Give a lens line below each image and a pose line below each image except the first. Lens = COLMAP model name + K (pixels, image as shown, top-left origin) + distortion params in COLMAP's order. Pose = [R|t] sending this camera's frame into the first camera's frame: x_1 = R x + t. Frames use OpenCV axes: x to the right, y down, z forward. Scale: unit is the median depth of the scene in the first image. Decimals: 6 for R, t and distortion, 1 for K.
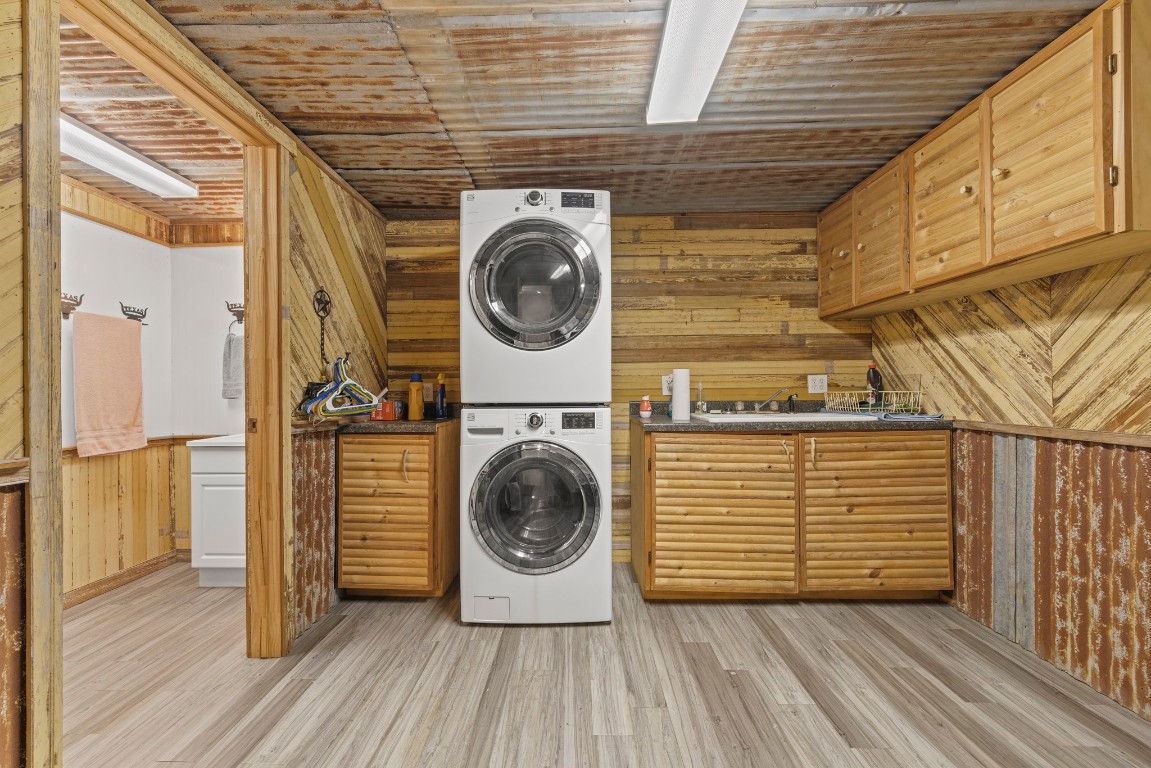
lens RADIAL K [[482.4, 0, 567.9], [0, 482.4, 388.3], [0, 0, 1]] dist [-0.000795, -0.000140]
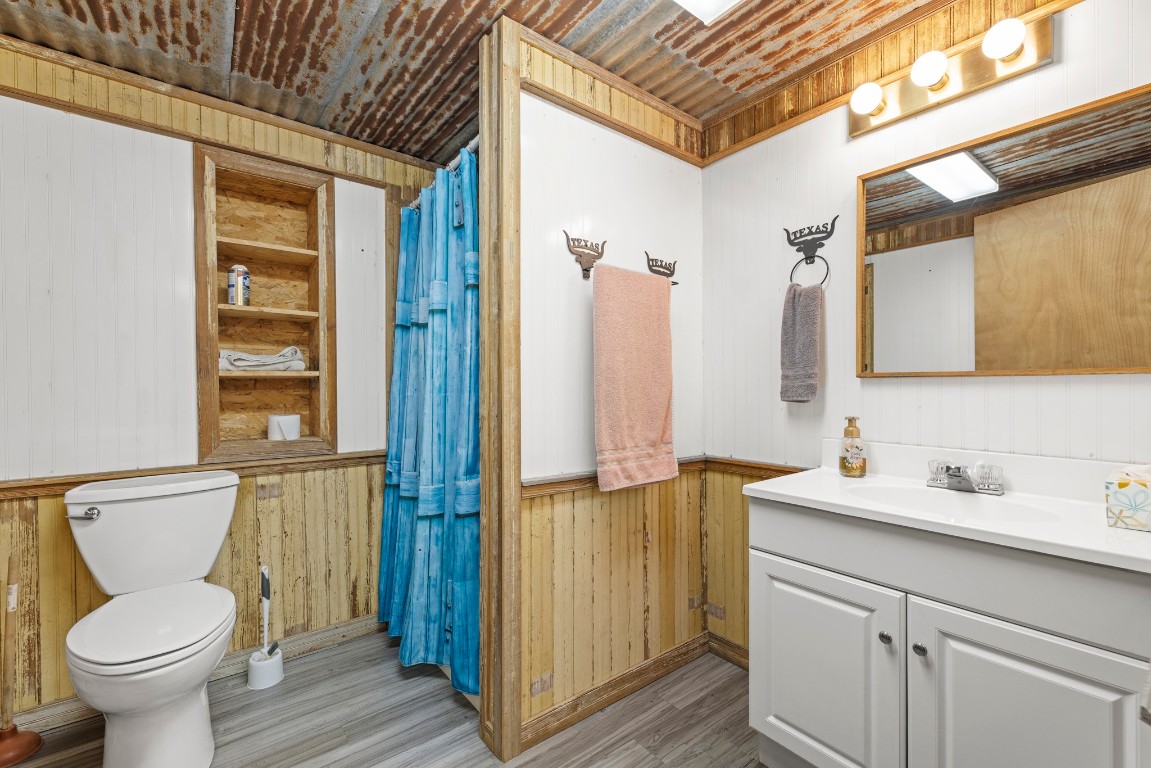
lens RADIAL K [[482.4, 0, 573.8], [0, 482.4, 386.4], [0, 0, 1]] dist [-0.000795, -0.000140]
pose [[0.638728, 0.006230, -0.769407, -0.486414], [0.000581, 0.999963, 0.008579, -0.001613], [0.769432, -0.005926, 0.638701, 0.505310]]
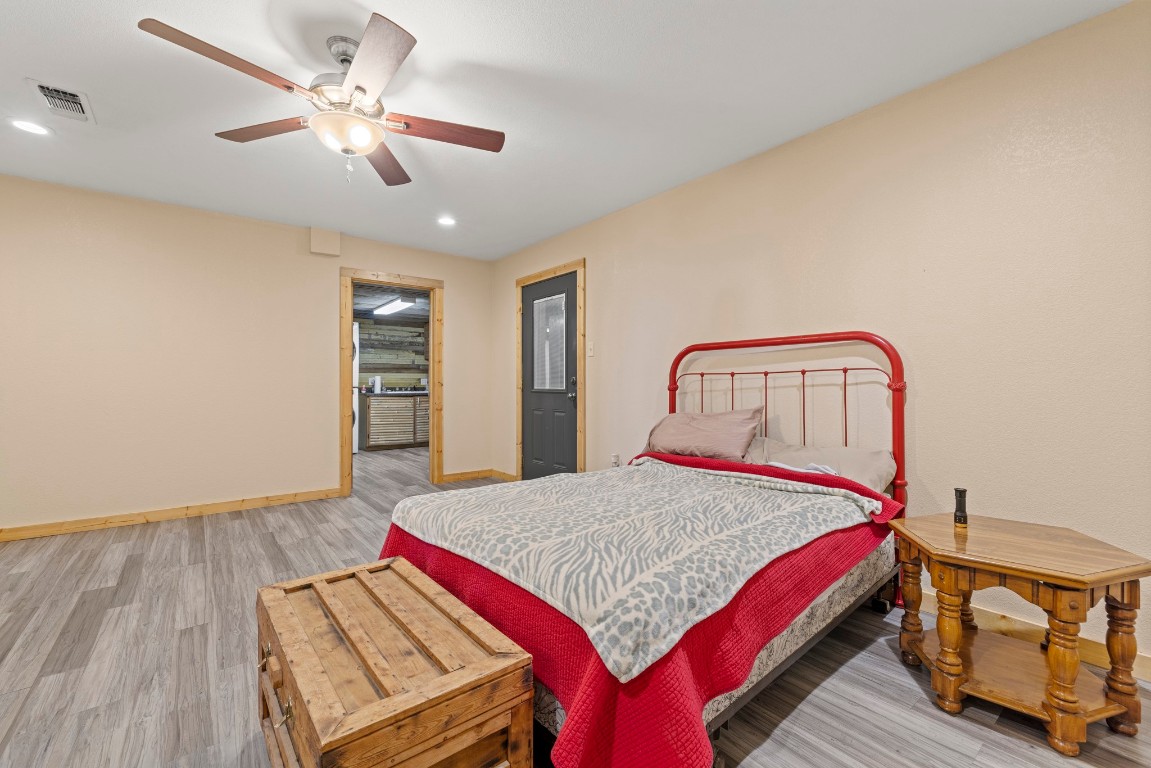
lens RADIAL K [[482.4, 0, 572.6], [0, 482.4, 383.1], [0, 0, 1]] dist [-0.000795, -0.000140]
pose [[0.768718, 0.012312, 0.639469, -0.653843], [-0.008993, 0.999924, -0.008442, 0.015862], [-0.639524, 0.000739, 0.768771, -1.809481]]
